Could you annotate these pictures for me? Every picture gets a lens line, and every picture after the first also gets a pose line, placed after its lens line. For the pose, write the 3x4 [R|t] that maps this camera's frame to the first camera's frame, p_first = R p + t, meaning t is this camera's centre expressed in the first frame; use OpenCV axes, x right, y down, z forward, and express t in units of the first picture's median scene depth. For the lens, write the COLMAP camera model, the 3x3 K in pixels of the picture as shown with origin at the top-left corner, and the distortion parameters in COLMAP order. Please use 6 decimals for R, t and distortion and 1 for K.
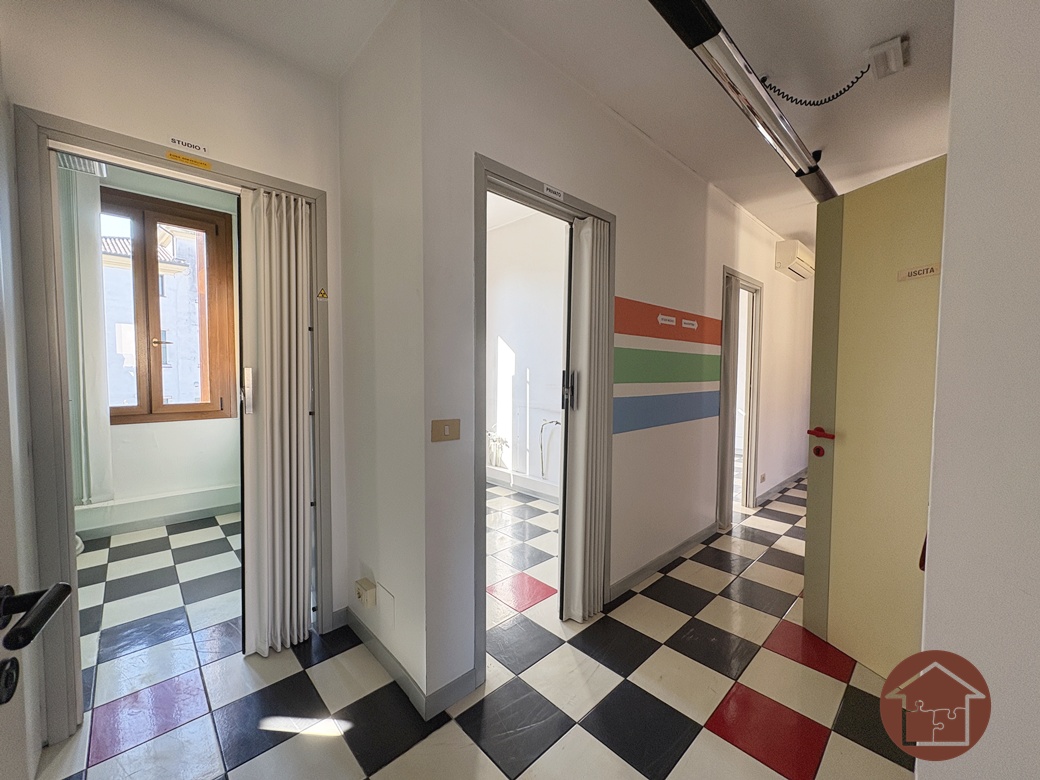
lens RADIAL K [[415.4, 0, 518.8], [0, 415.4, 390.4], [0, 0, 1]] dist [0.002223, 0.000017]
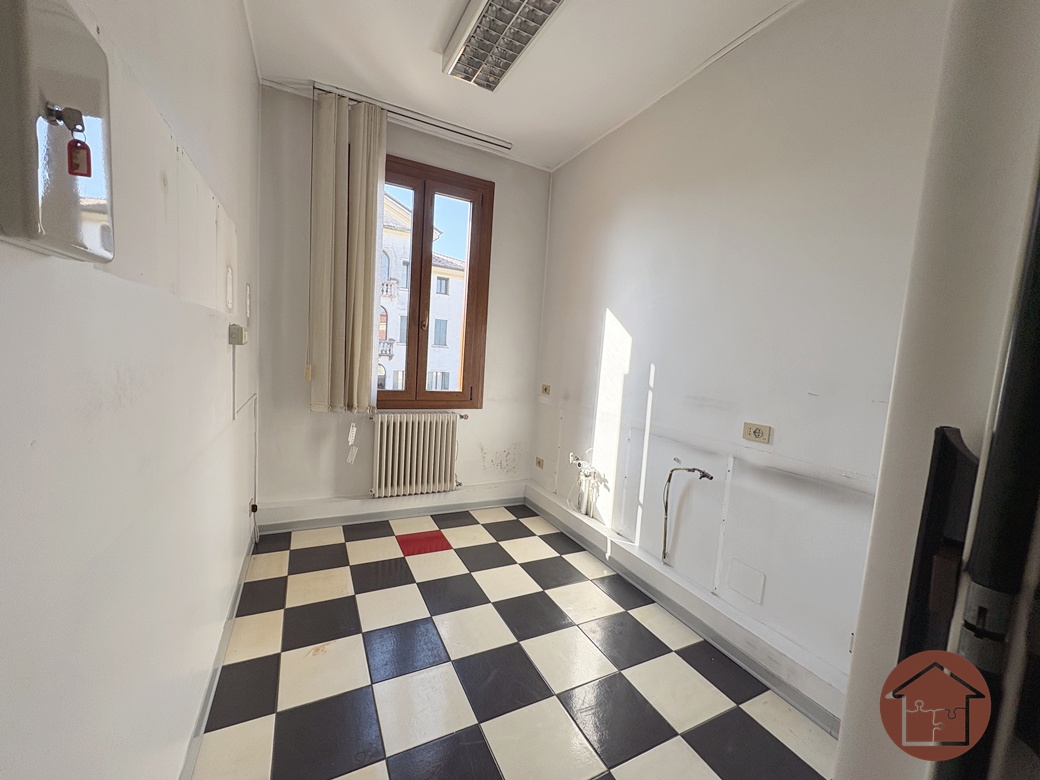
lens RADIAL K [[415.4, 0, 514.1], [0, 415.4, 389.2], [0, 0, 1]] dist [0.002223, 0.000017]
pose [[0.954129, 0.079320, -0.288699, 0.007504], [-0.068836, 0.996553, 0.046307, -0.030492], [0.291377, -0.024310, 0.956299, 0.384311]]
